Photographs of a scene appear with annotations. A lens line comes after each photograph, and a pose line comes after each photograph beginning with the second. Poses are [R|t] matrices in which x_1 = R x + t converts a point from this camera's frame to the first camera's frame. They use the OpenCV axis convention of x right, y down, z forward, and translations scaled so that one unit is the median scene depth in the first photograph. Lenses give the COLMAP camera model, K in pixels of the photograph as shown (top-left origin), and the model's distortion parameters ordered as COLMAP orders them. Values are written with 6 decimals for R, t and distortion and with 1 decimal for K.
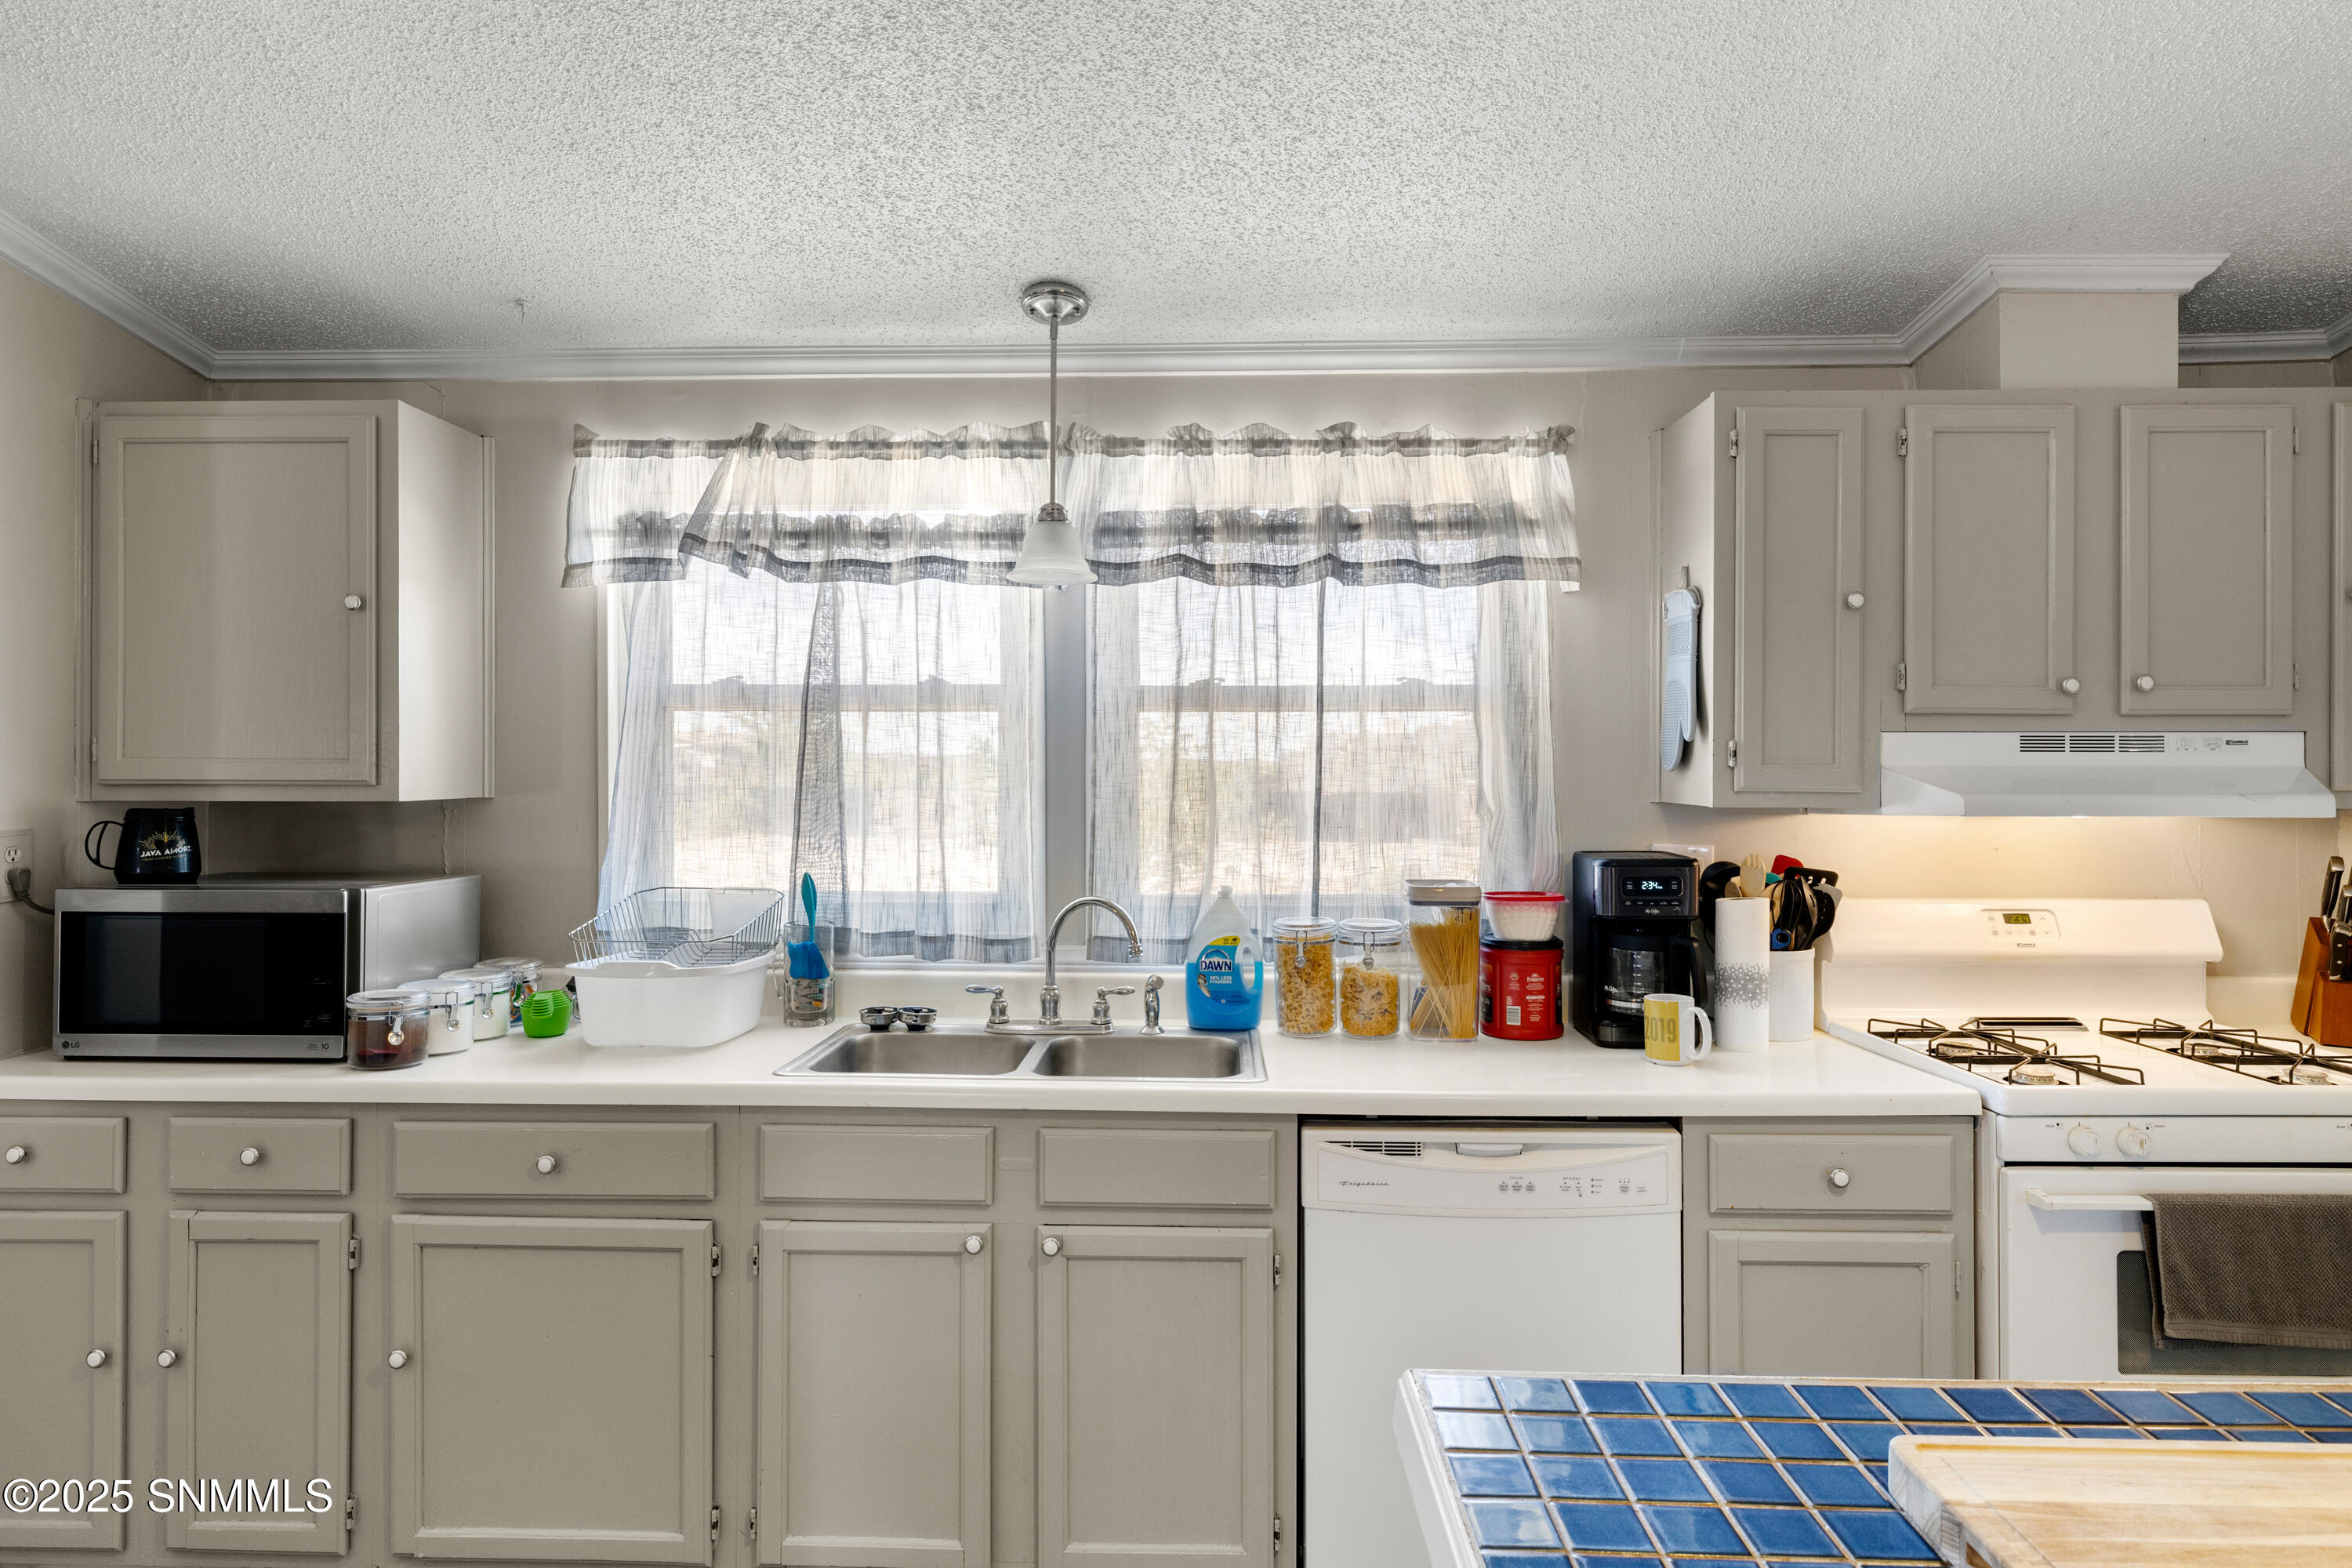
lens RADIAL K [[1344.2, 0, 1156.0], [0, 1344.2, 759.4], [0, 0, 1]] dist [0.002724, 0.000762]
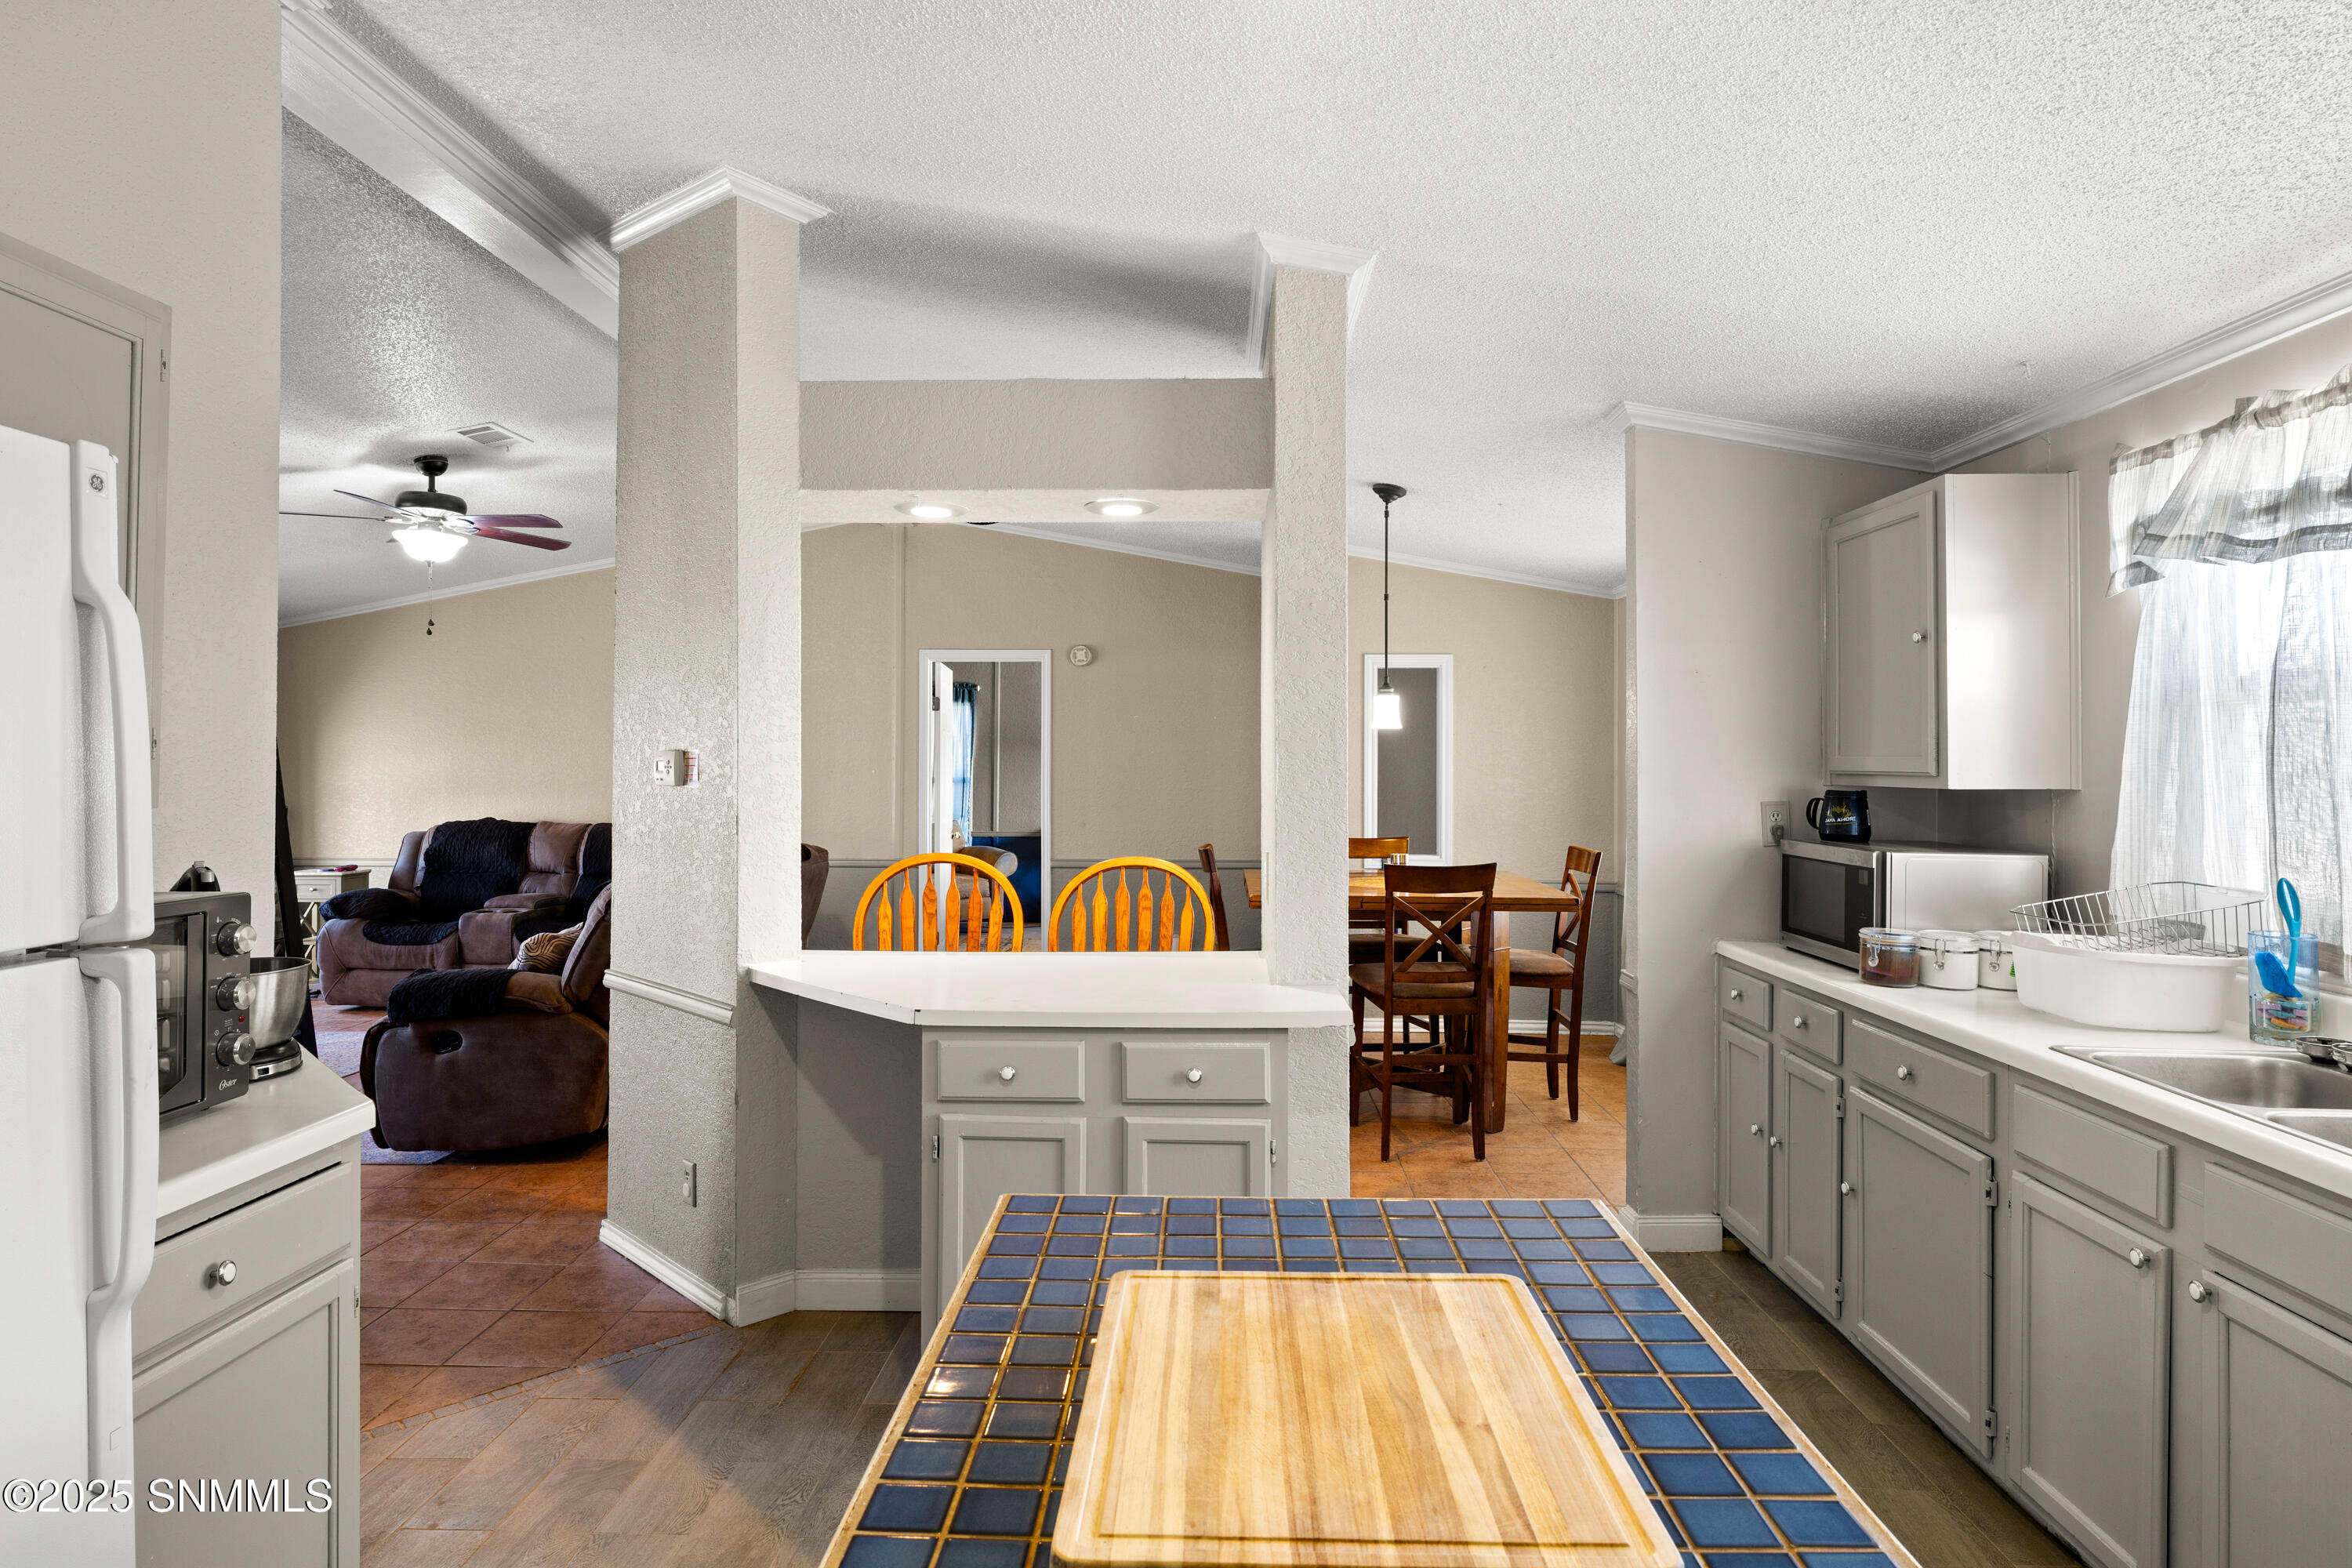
lens RADIAL K [[1344.2, 0, 1158.5], [0, 1344.2, 781.3], [0, 0, 1]] dist [0.002724, 0.000762]
pose [[-0.014584, 0.012181, -0.999819, 0.670076], [-0.005117, 0.999912, 0.012257, 0.011564], [0.999881, 0.005295, -0.014520, 0.253870]]
